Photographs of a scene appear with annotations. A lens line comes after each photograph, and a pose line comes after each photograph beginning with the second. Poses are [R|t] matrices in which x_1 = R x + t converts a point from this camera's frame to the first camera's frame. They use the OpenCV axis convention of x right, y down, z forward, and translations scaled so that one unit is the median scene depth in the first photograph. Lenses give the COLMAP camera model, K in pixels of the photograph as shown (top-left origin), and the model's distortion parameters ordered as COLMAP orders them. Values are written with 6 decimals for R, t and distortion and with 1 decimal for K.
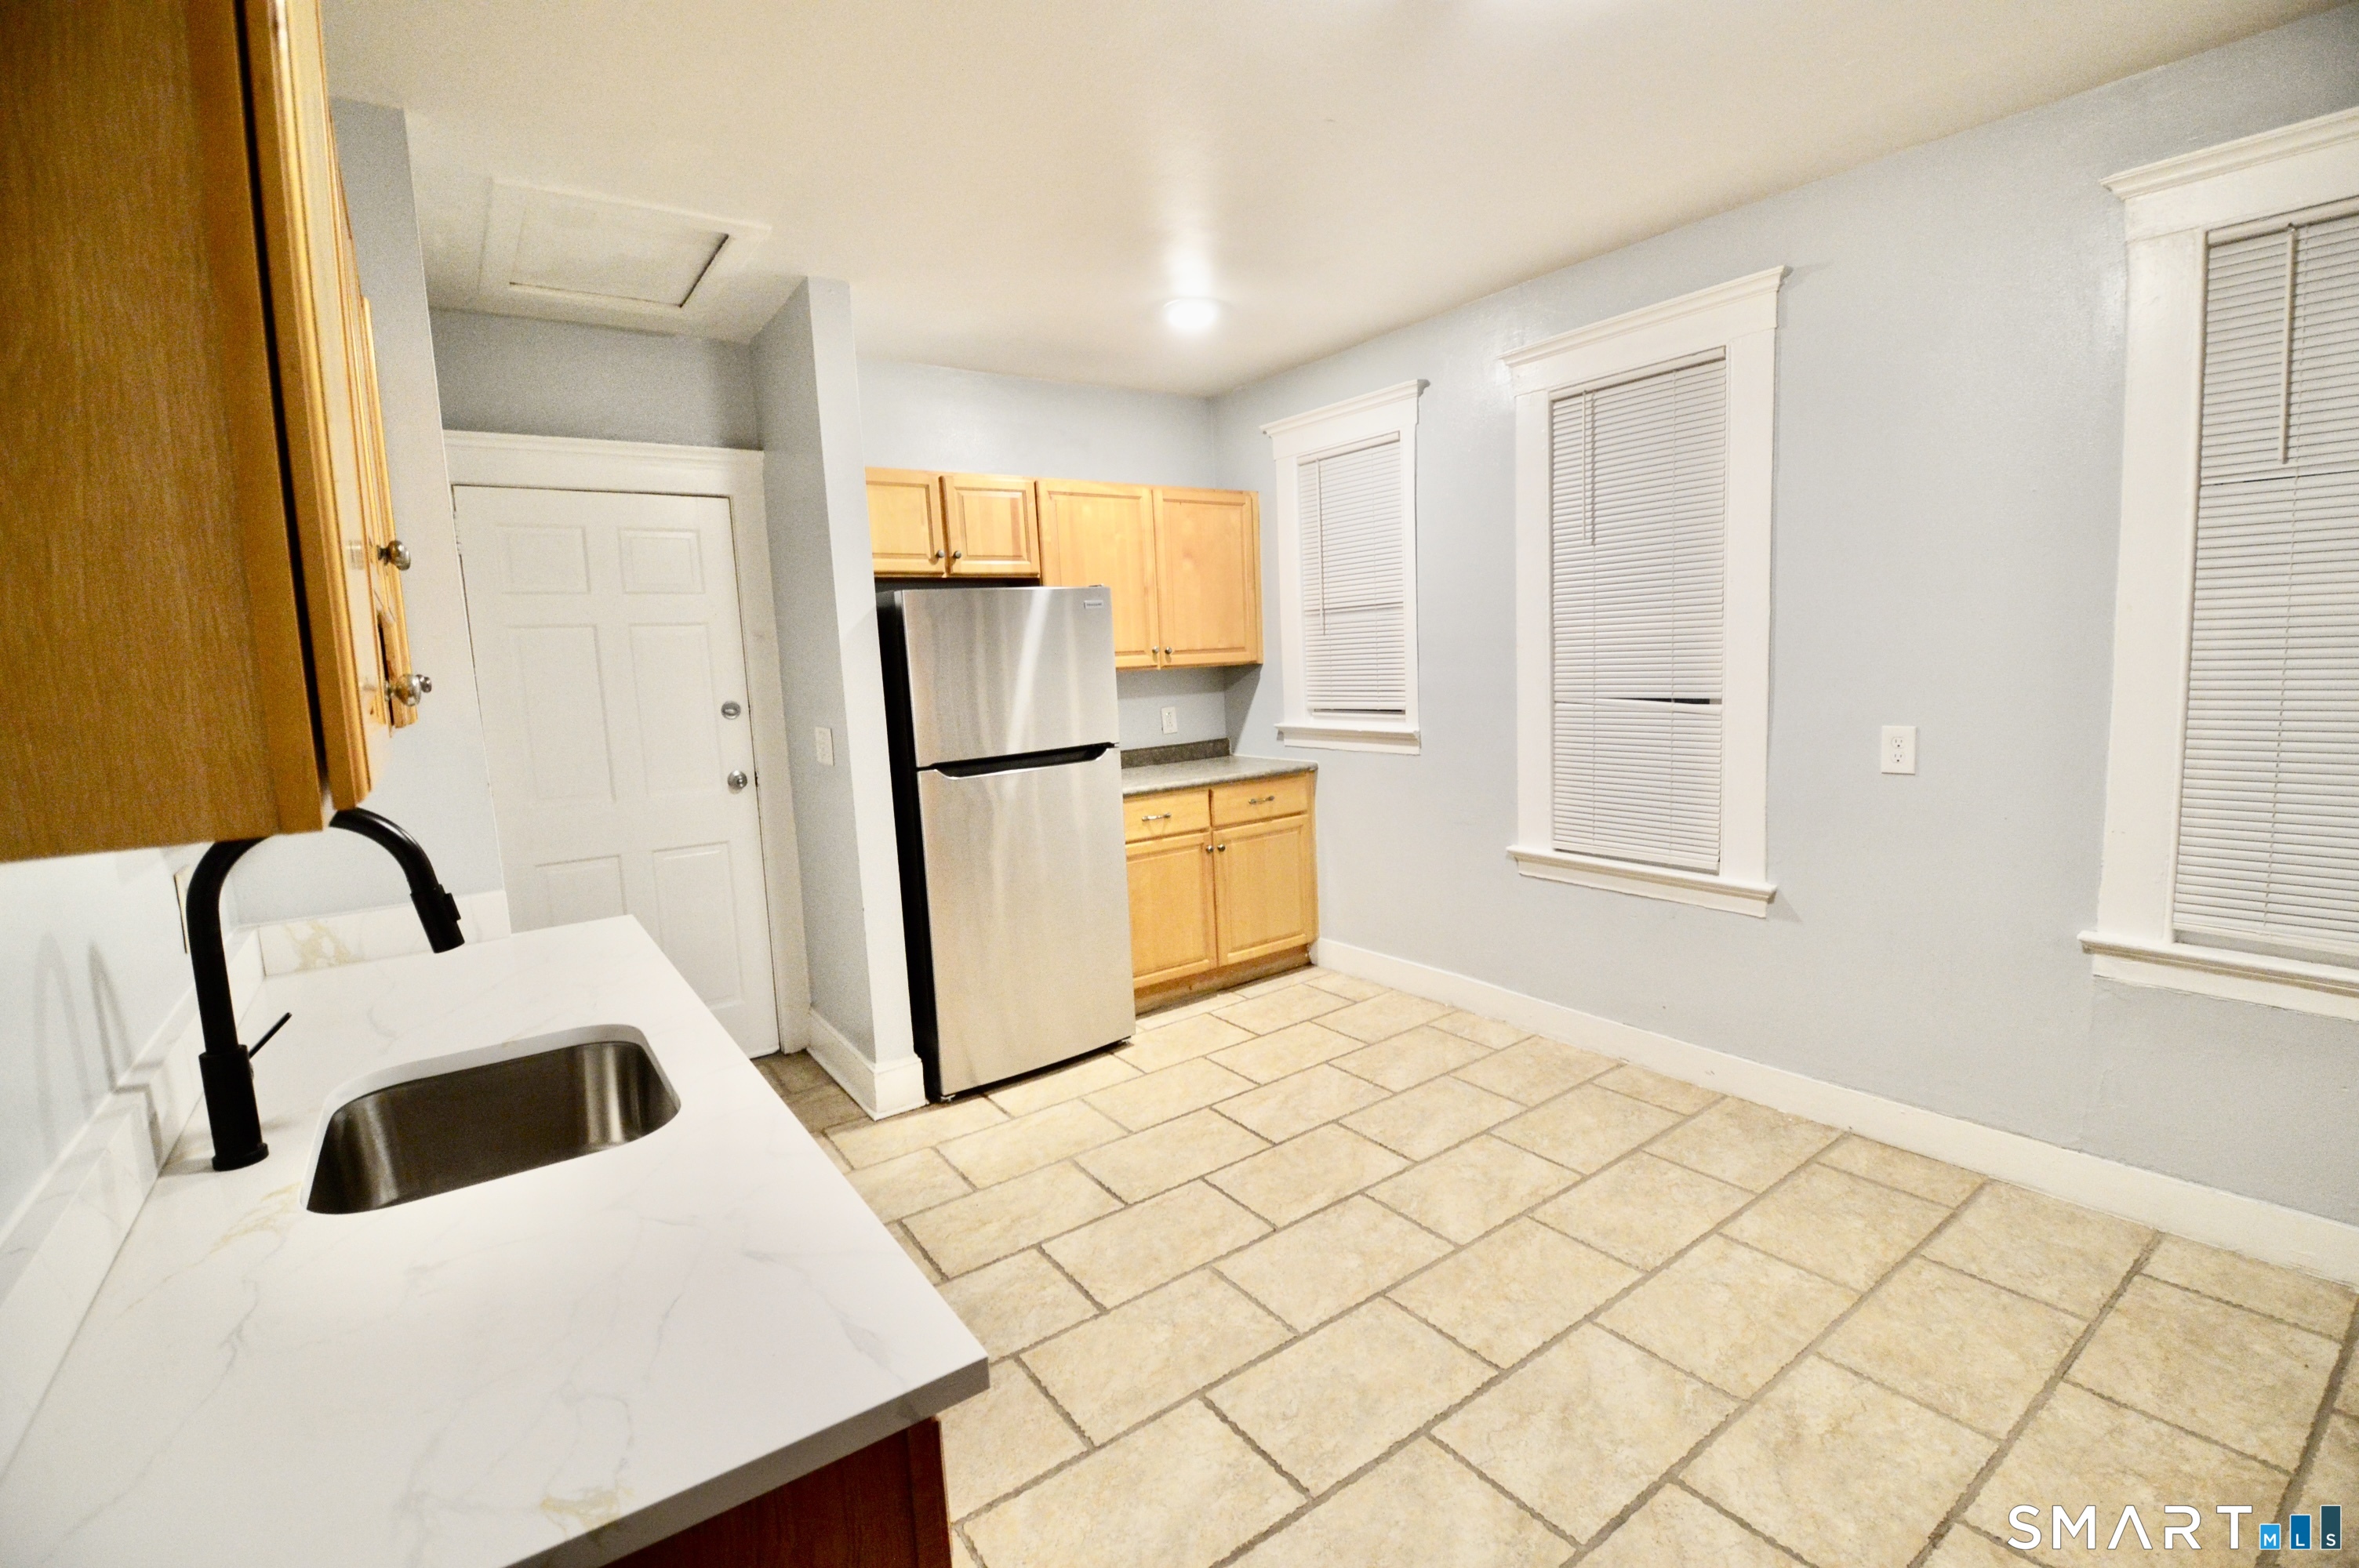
lens RADIAL K [[1050.8, 0, 1186.7], [0, 1050.8, 770.4], [0, 0, 1]] dist [0.016951, -0.027019]
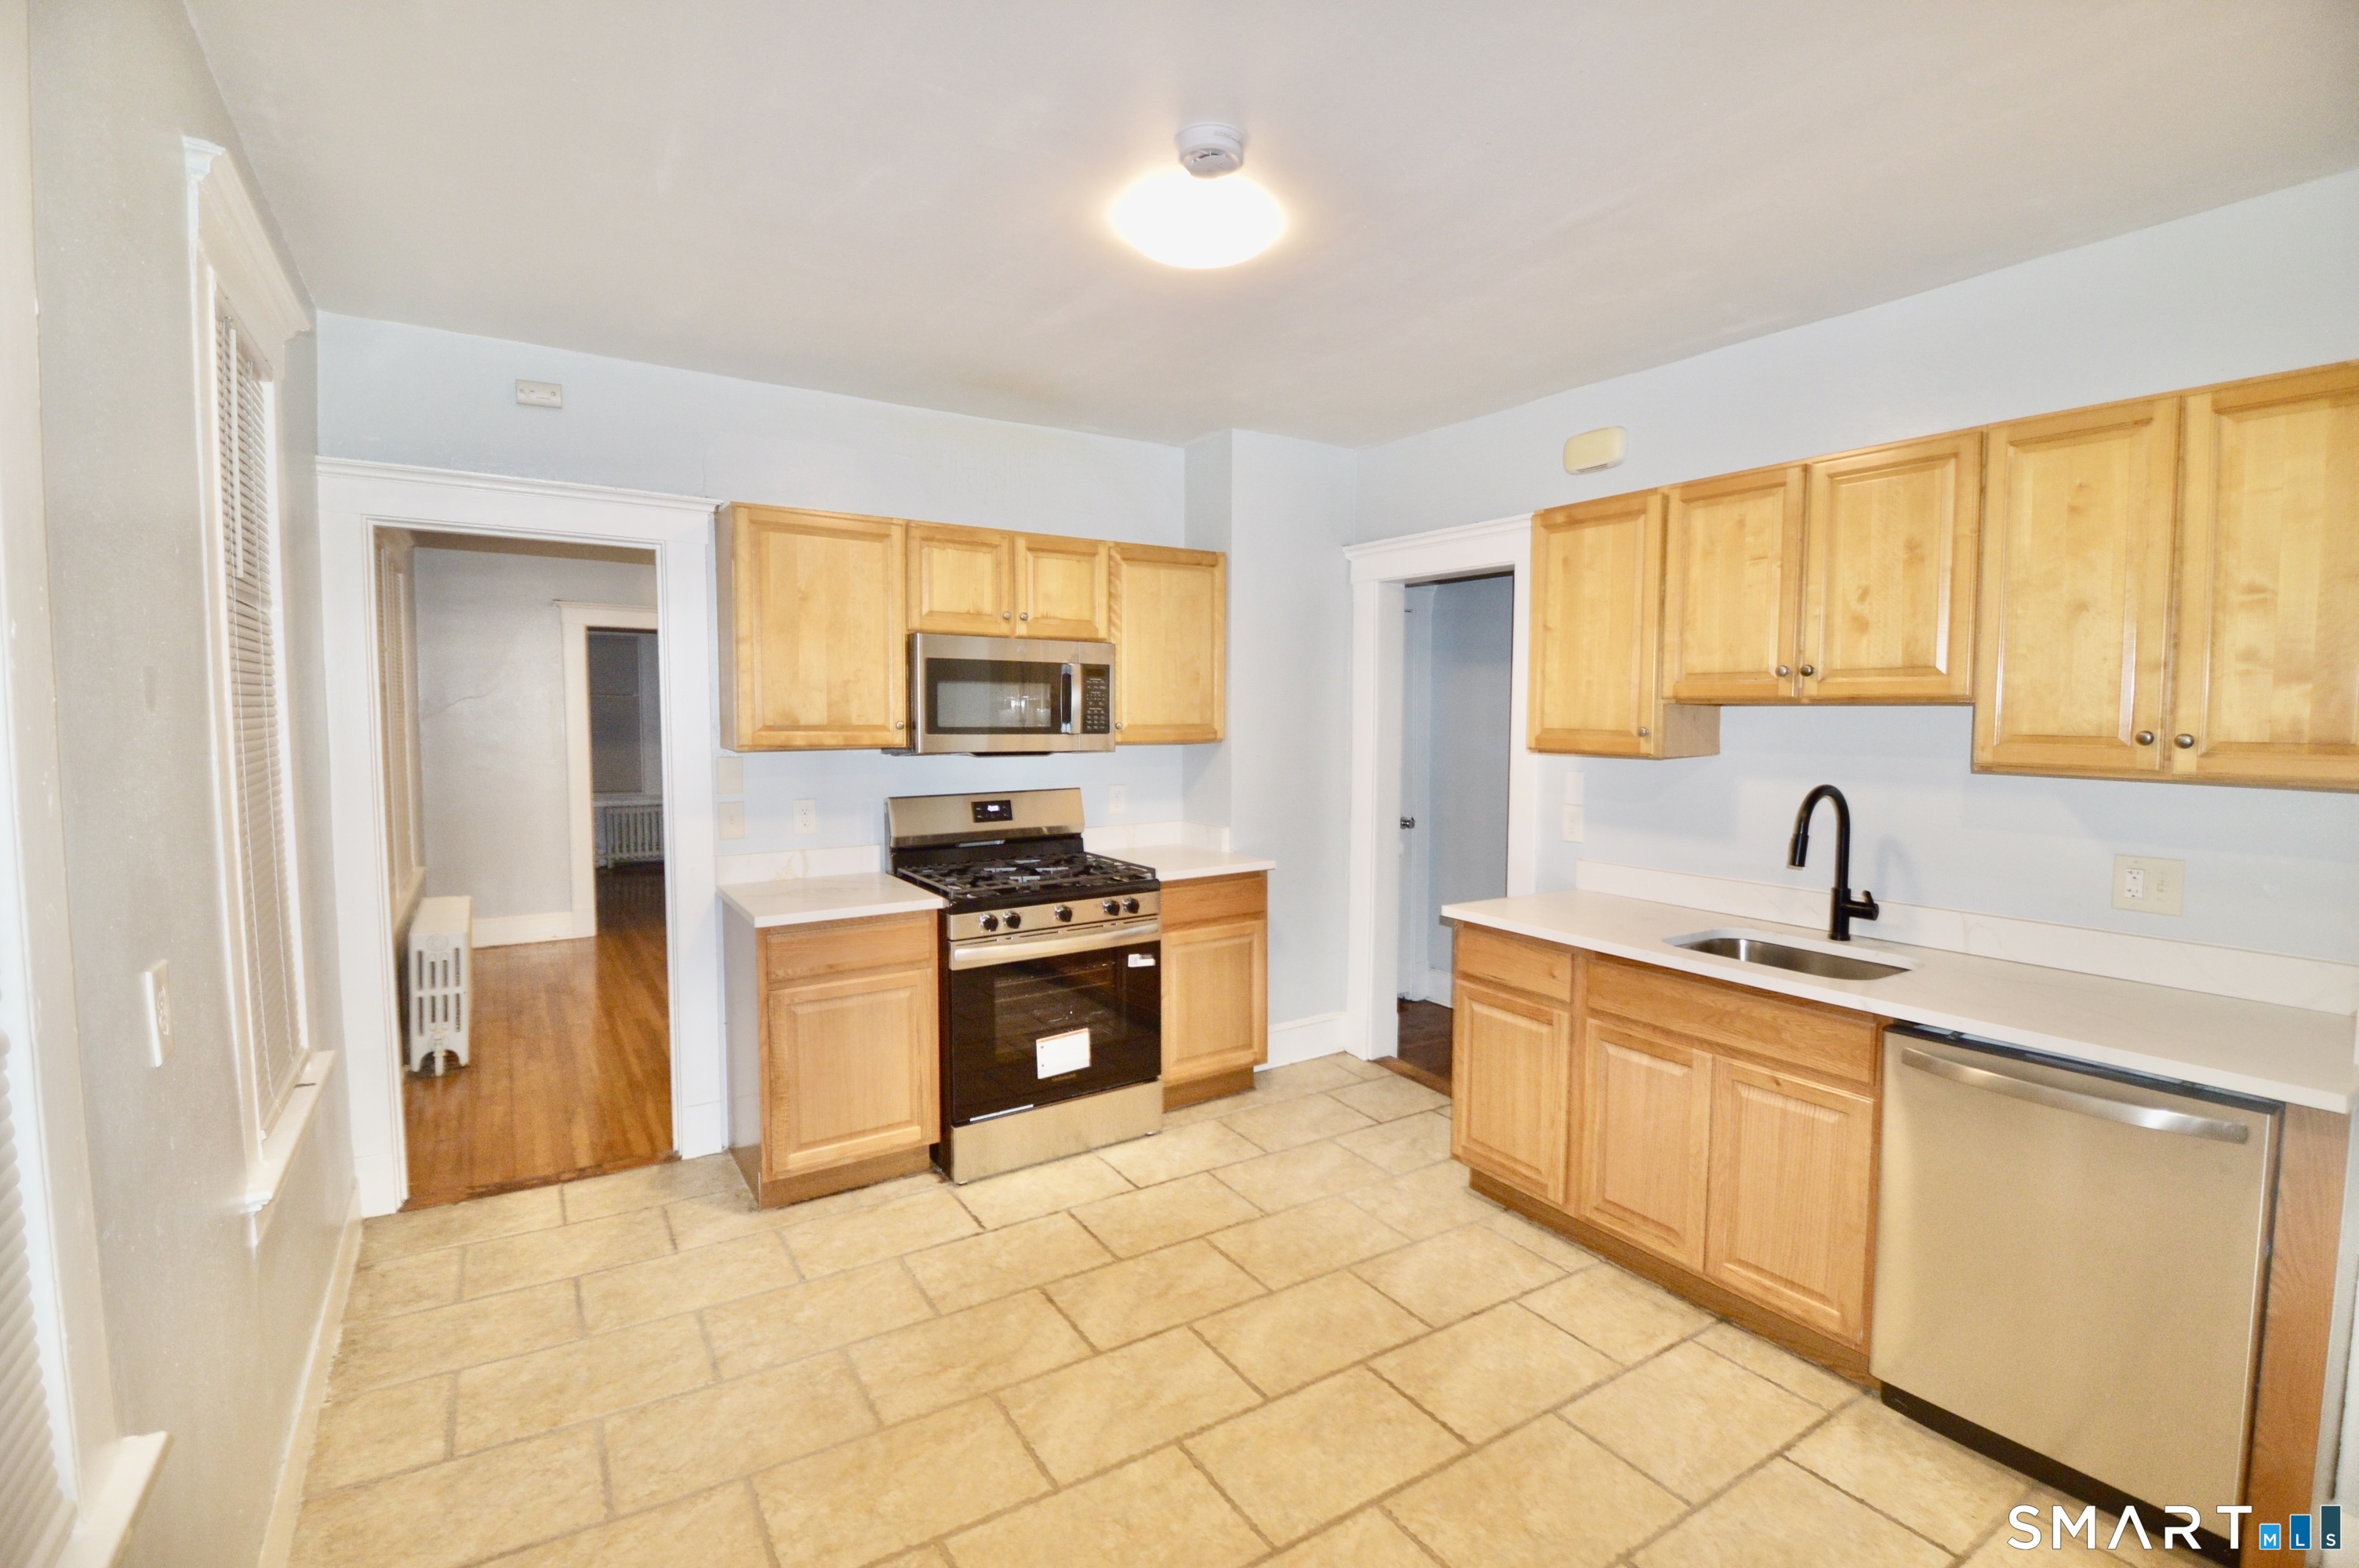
lens RADIAL K [[1050.8, 0, 1186.7], [0, 1050.8, 770.4], [0, 0, 1]] dist [0.016951, -0.027019]
pose [[-0.997797, 0.038783, 0.053823, 0.118674], [0.047261, 0.984916, 0.166452, -0.141851], [-0.046556, 0.168630, -0.984579, 1.074925]]
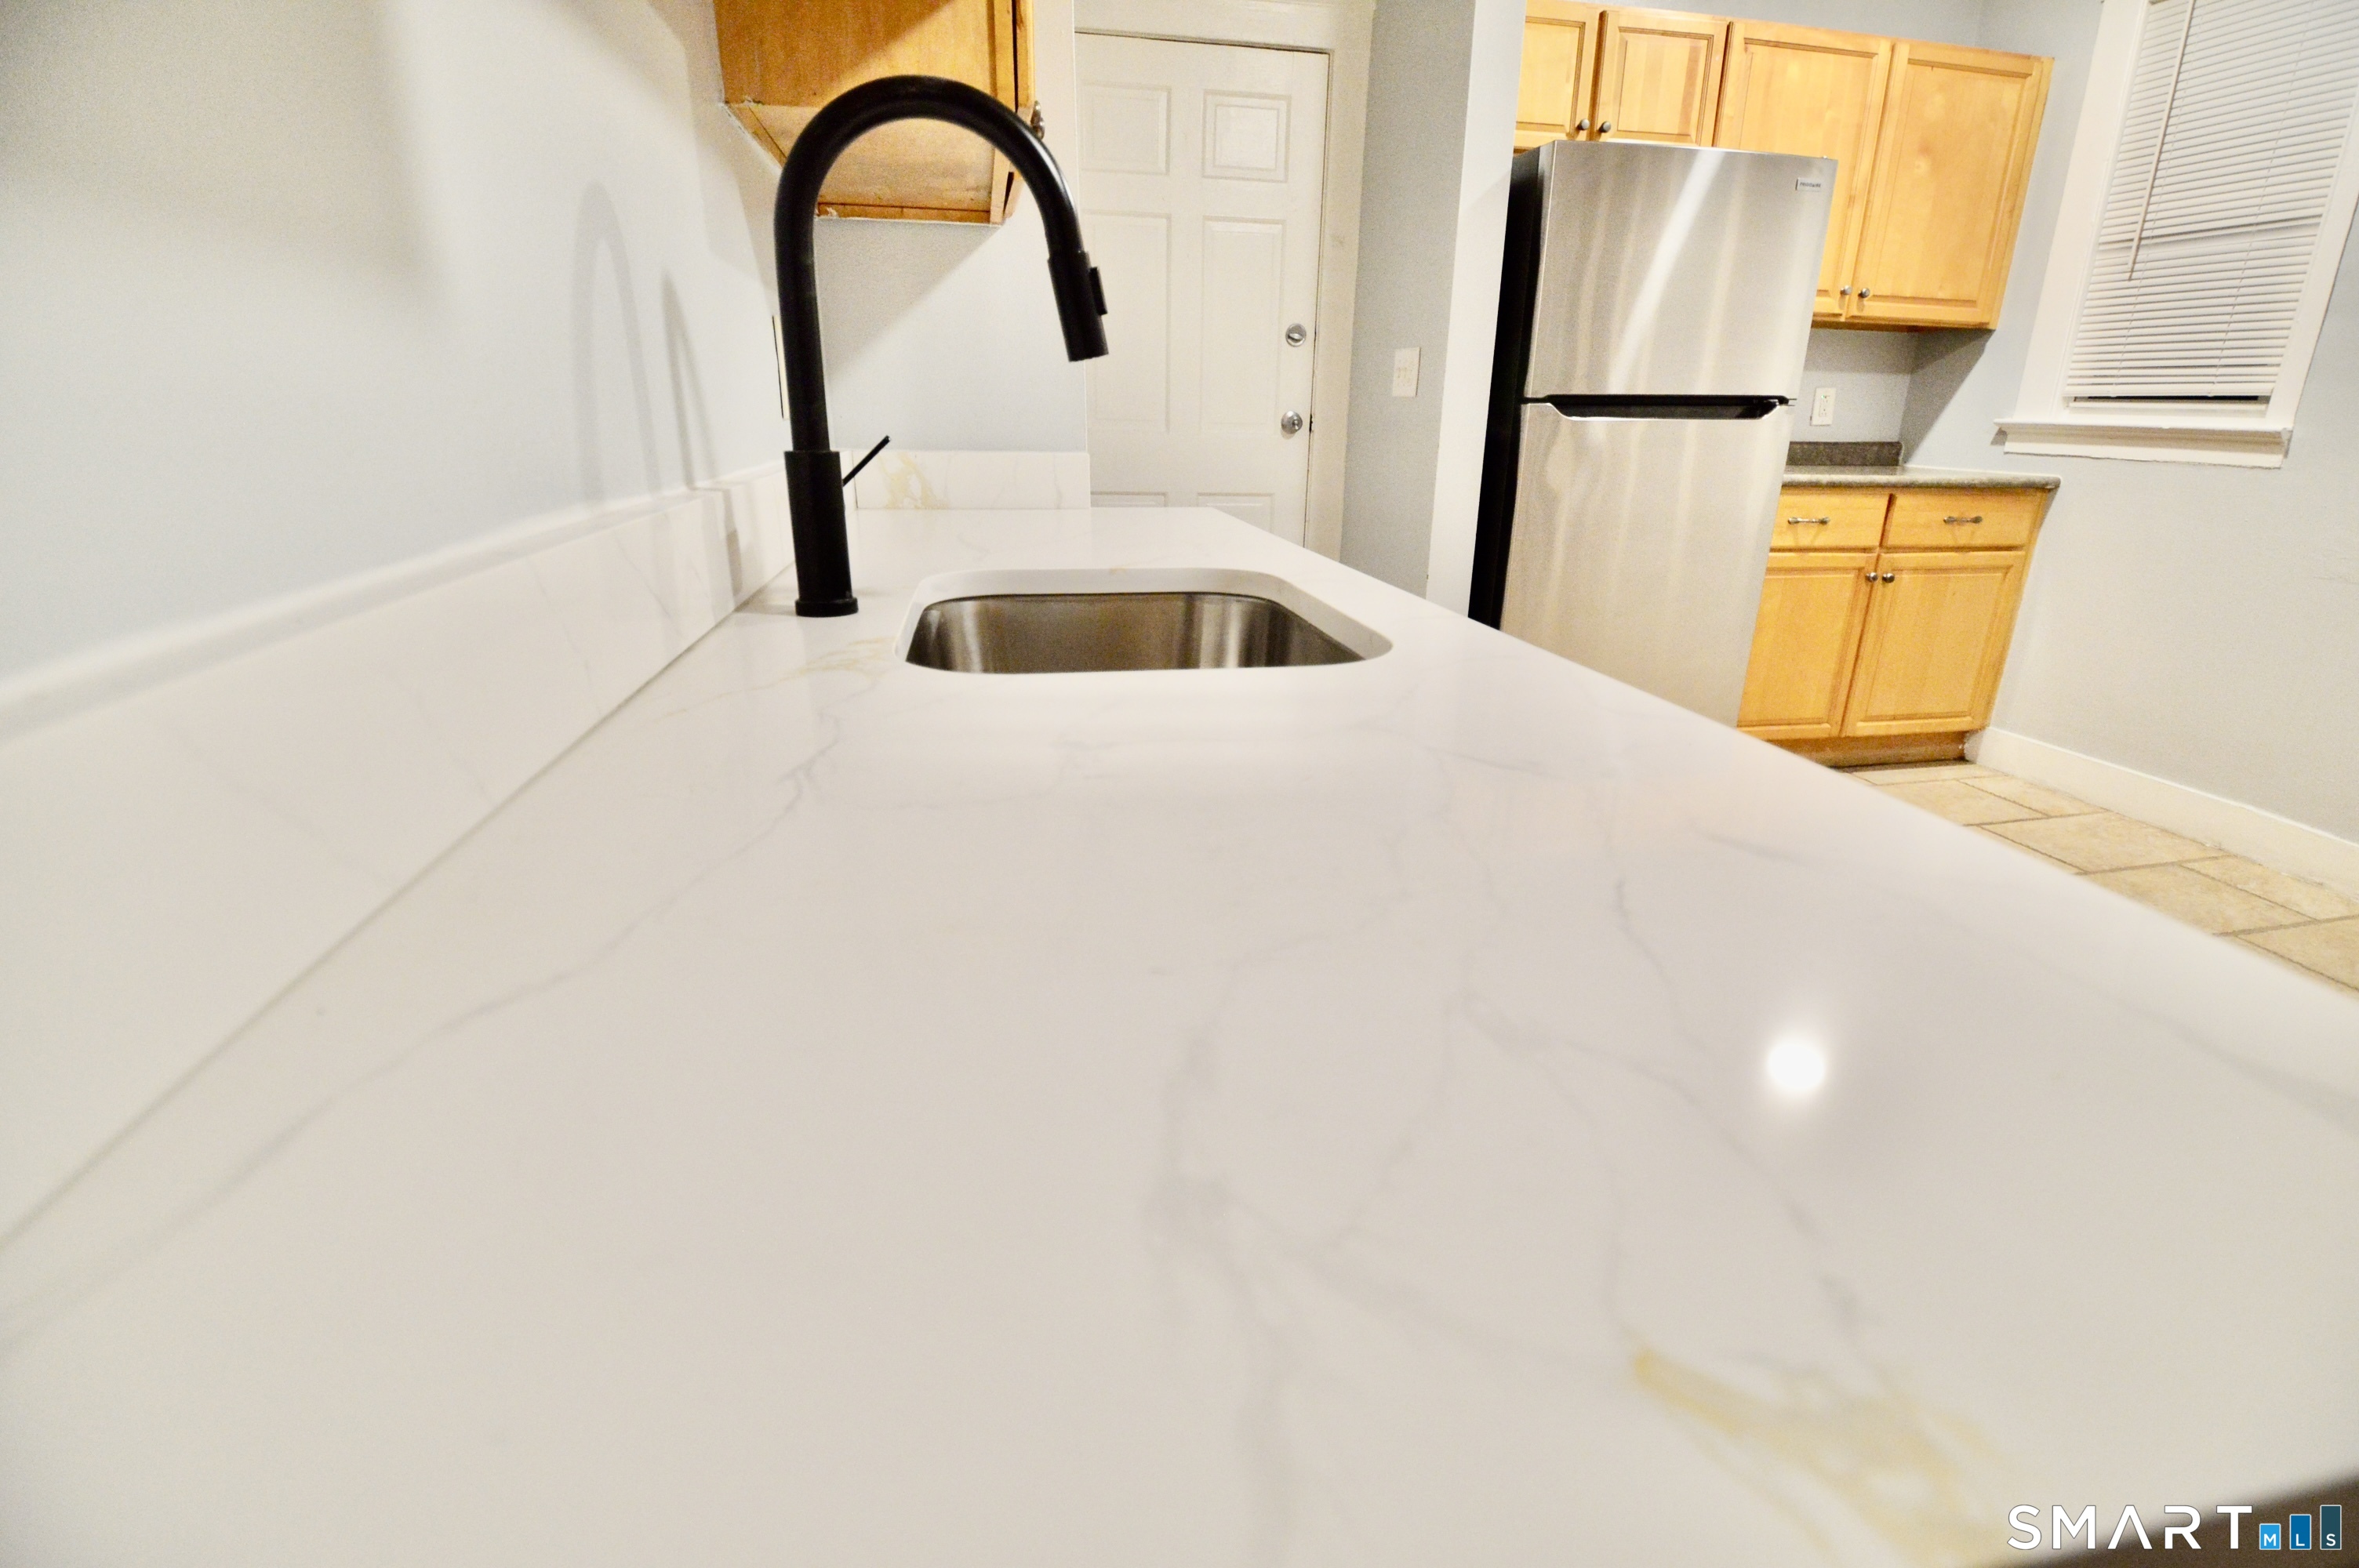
lens RADIAL K [[1050.8, 0, 1186.7], [0, 1050.8, 770.4], [0, 0, 1]] dist [0.016951, -0.027019]
pose [[0.906449, 0.188246, -0.378039, -0.123562], [-0.102648, 0.966522, 0.235158, 0.093382], [0.409651, -0.174354, 0.895426, 0.137590]]
